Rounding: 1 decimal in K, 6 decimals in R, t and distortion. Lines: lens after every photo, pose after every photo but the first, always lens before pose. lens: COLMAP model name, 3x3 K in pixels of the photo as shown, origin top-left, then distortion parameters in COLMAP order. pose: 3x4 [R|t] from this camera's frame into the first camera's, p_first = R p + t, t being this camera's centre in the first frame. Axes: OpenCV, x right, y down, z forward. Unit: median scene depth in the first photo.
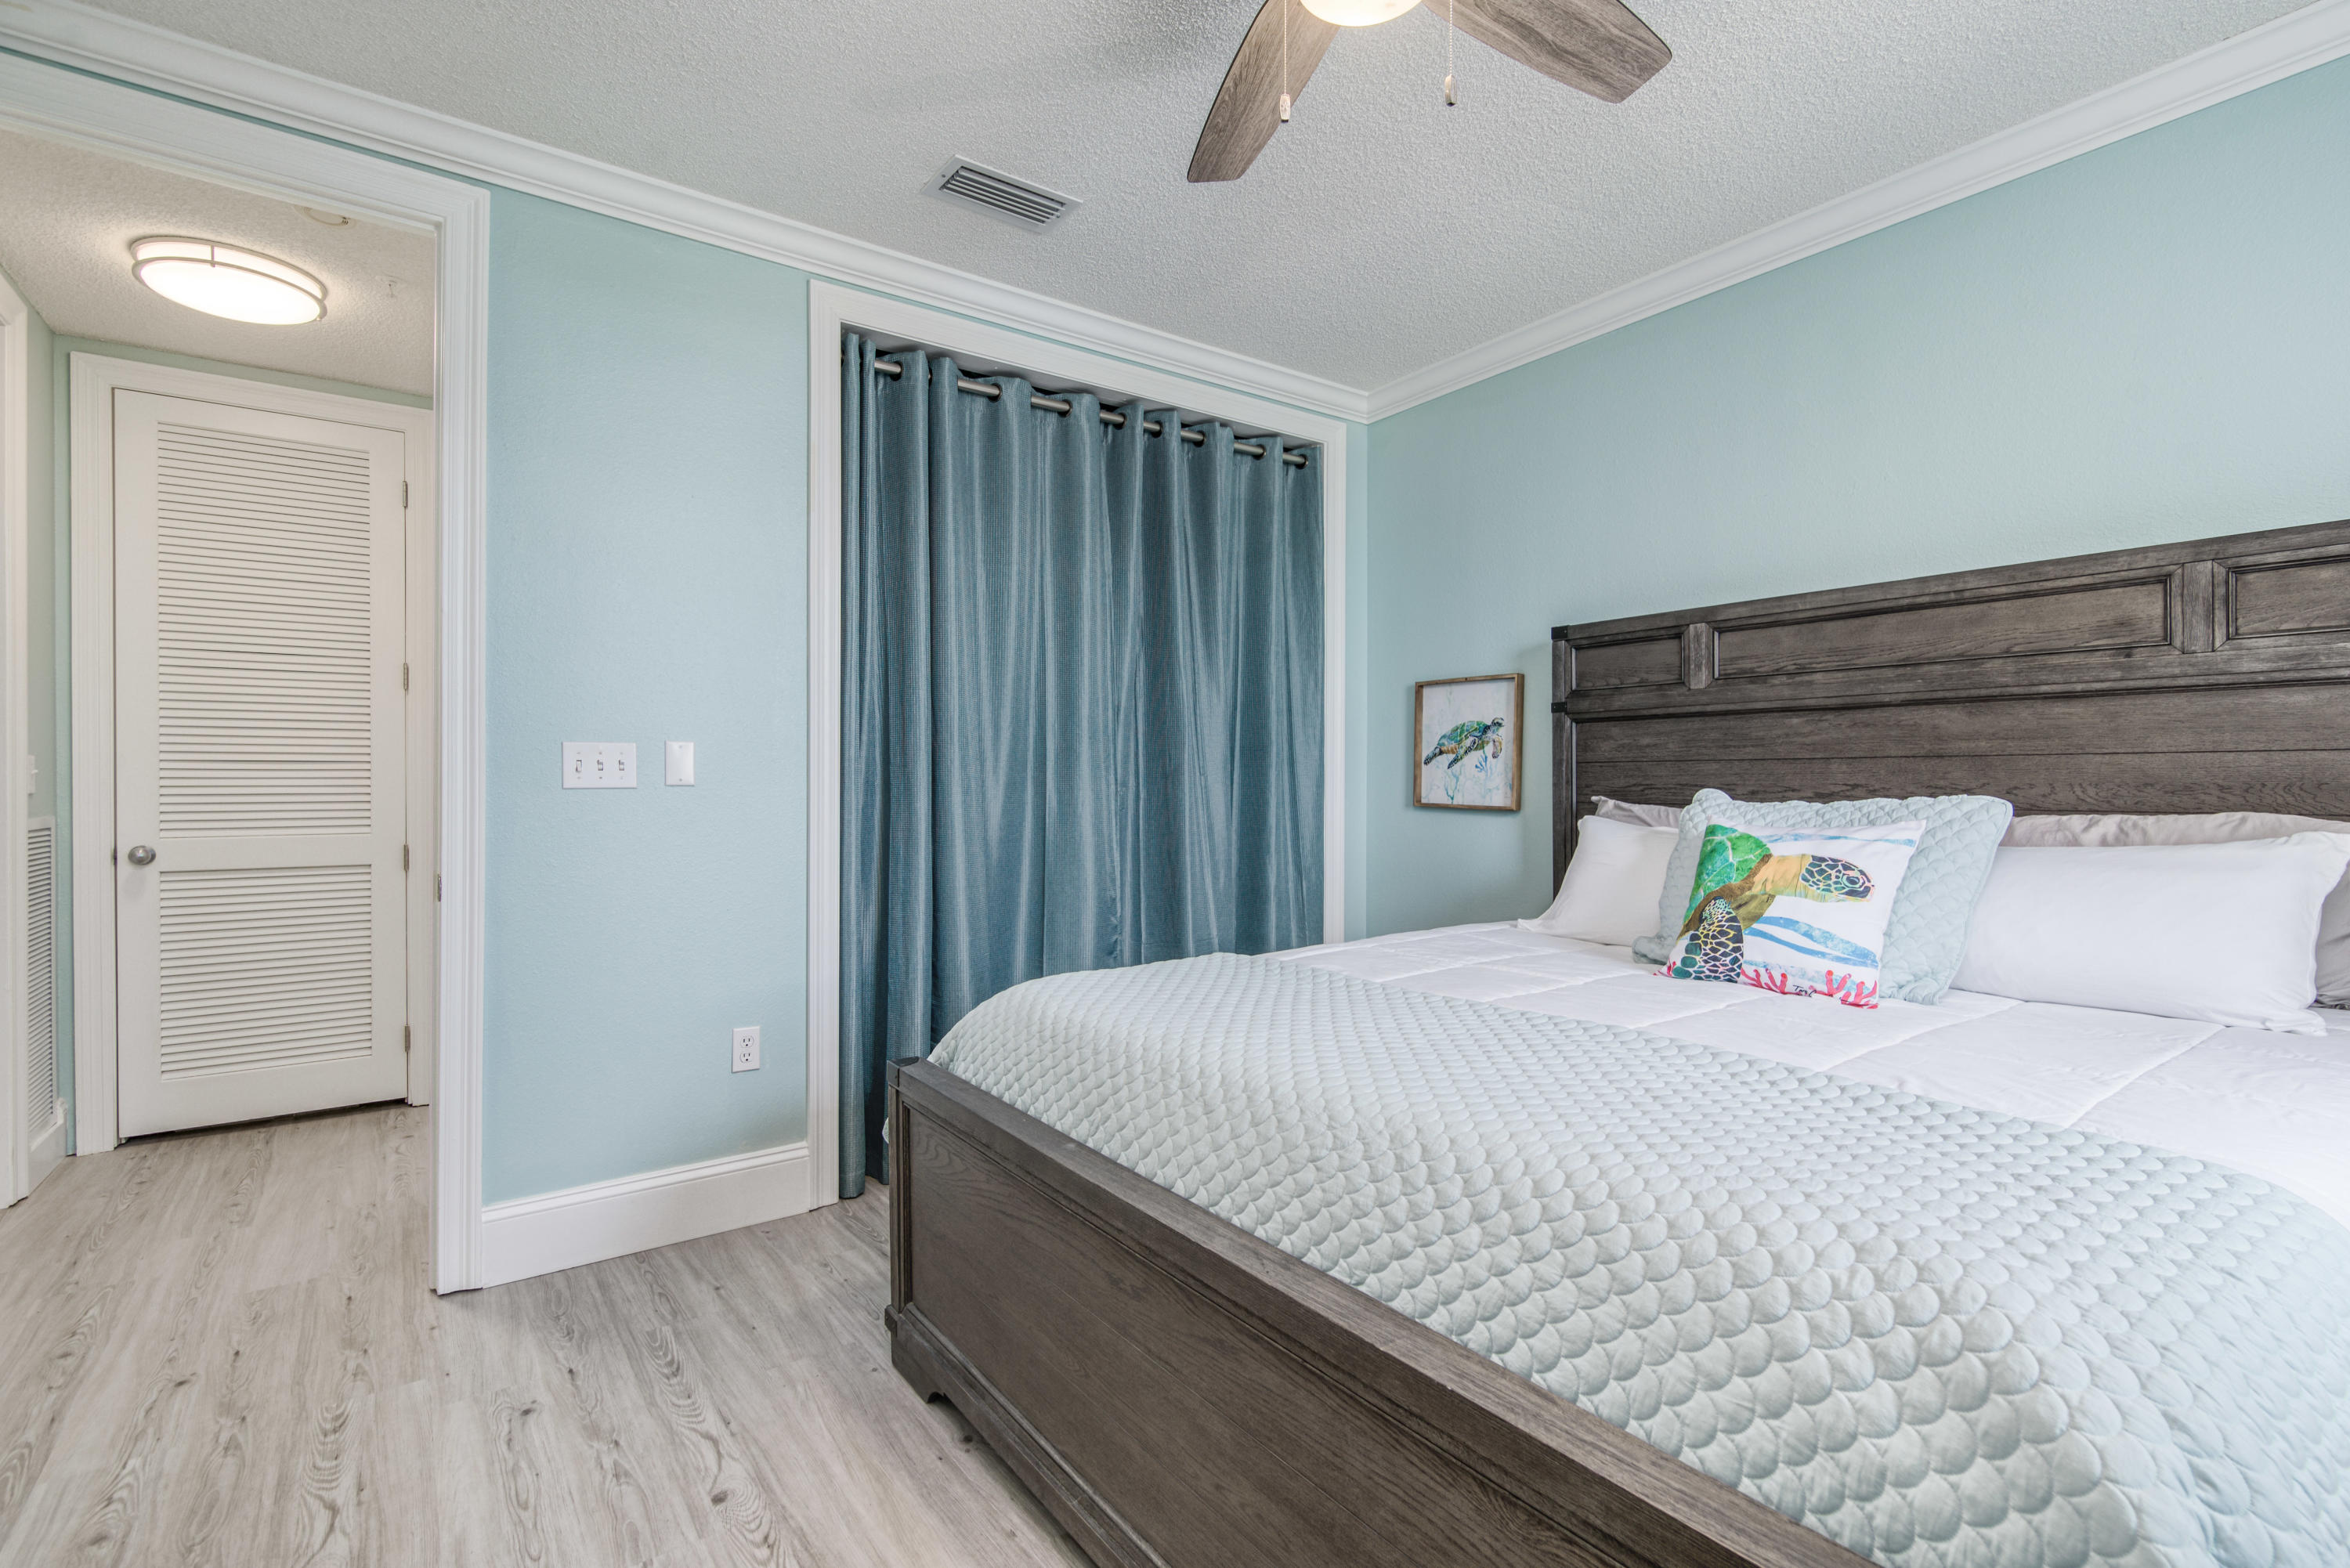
lens RADIAL K [[1109.2, 0, 1154.1], [0, 1109.2, 784.2], [0, 0, 1]] dist [-0.004222, -0.001025]
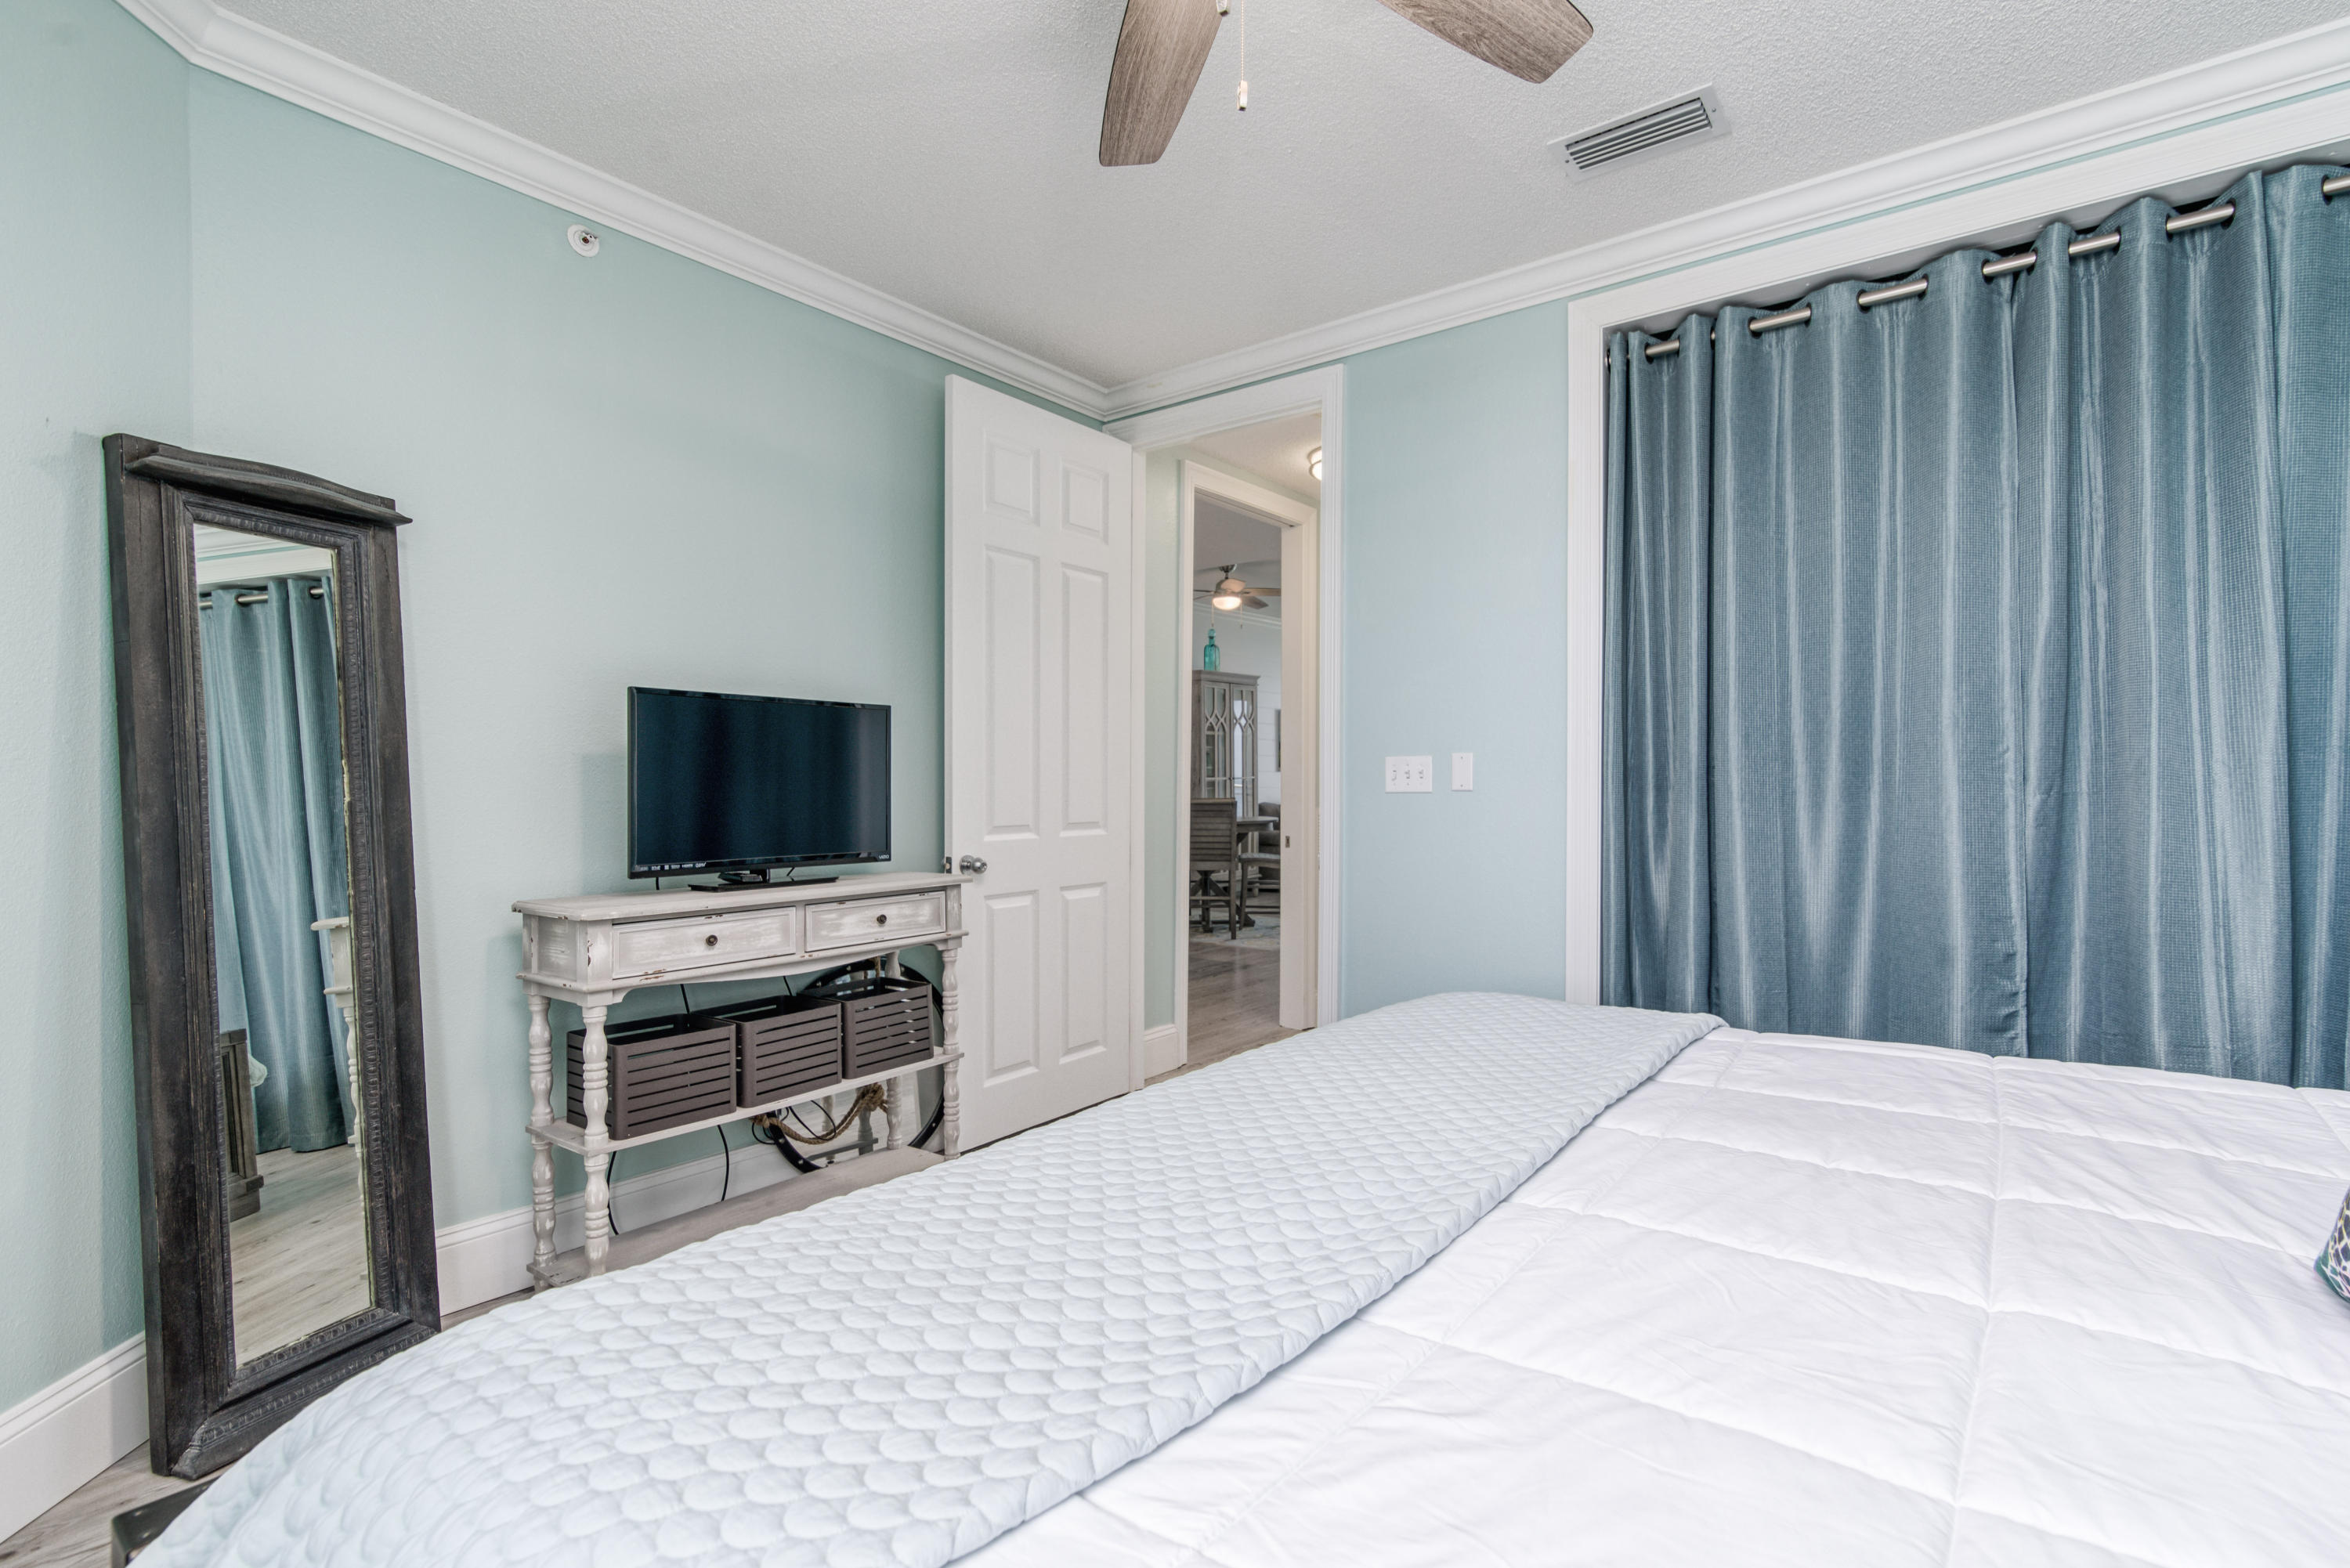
lens RADIAL K [[1109.2, 0, 1254.2], [0, 1109.2, 801.1], [0, 0, 1]] dist [-0.004222, -0.001025]
pose [[0.277270, 0.014740, -0.960679, 0.591399], [-0.002804, 0.999890, 0.014533, -0.003920], [0.960788, -0.001336, 0.277281, 0.415244]]
